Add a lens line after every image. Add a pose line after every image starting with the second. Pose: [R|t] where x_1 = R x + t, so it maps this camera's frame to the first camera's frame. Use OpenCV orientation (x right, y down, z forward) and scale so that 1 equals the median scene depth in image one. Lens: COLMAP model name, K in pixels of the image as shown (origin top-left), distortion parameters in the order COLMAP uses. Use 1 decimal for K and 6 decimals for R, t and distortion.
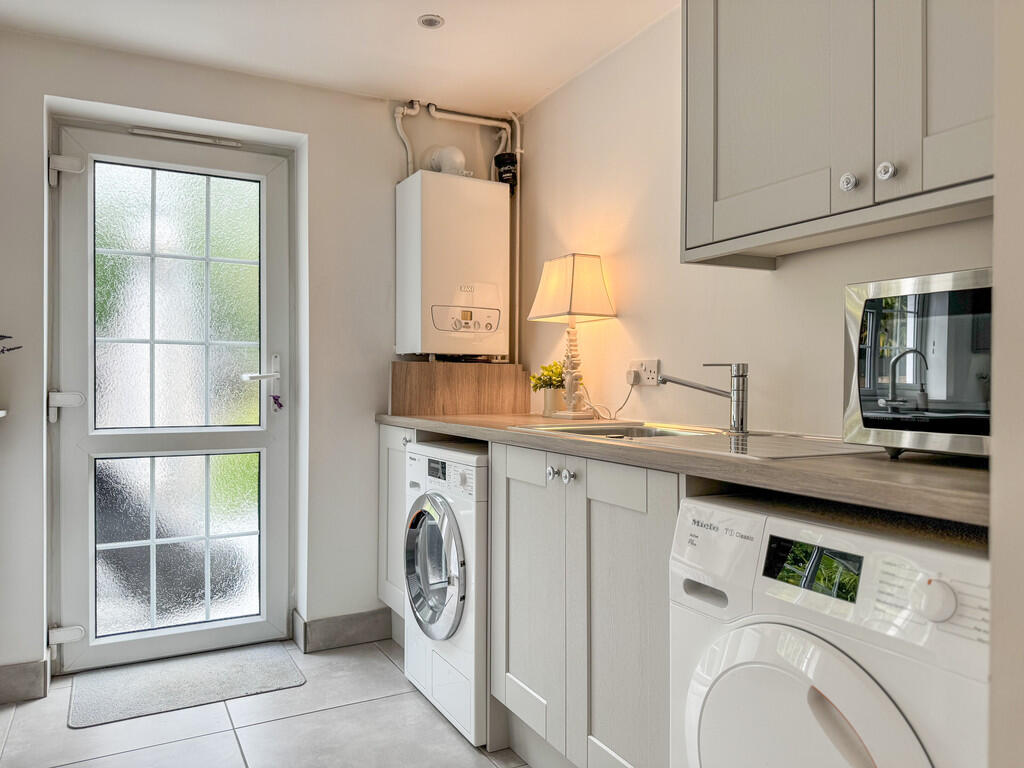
lens RADIAL K [[733.7, 0, 519.1], [0, 733.7, 385.4], [0, 0, 1]] dist [0.056458, -0.080952]
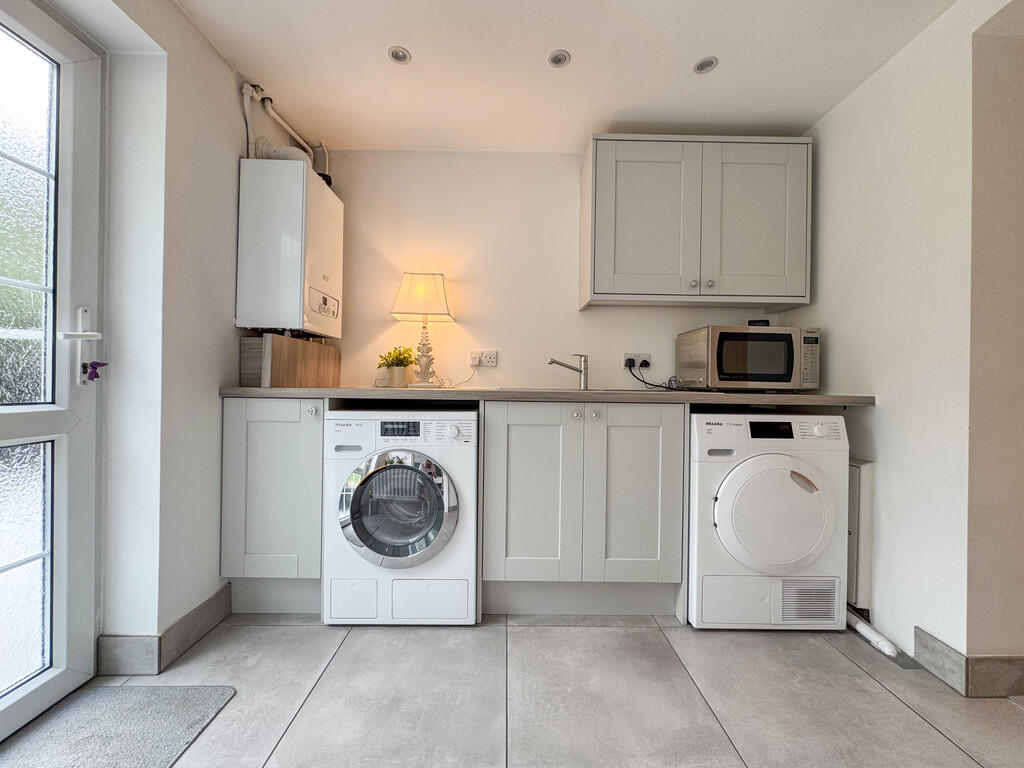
lens RADIAL K [[411.4, 0, 519.0], [0, 411.4, 383.7], [0, 0, 1]] dist [-0.006163, 0.000602]
pose [[0.461749, 0.003023, 0.887005, -0.595364], [-0.008213, 0.999966, 0.000867, 0.037301], [-0.886972, -0.007686, 0.461759, 0.500707]]
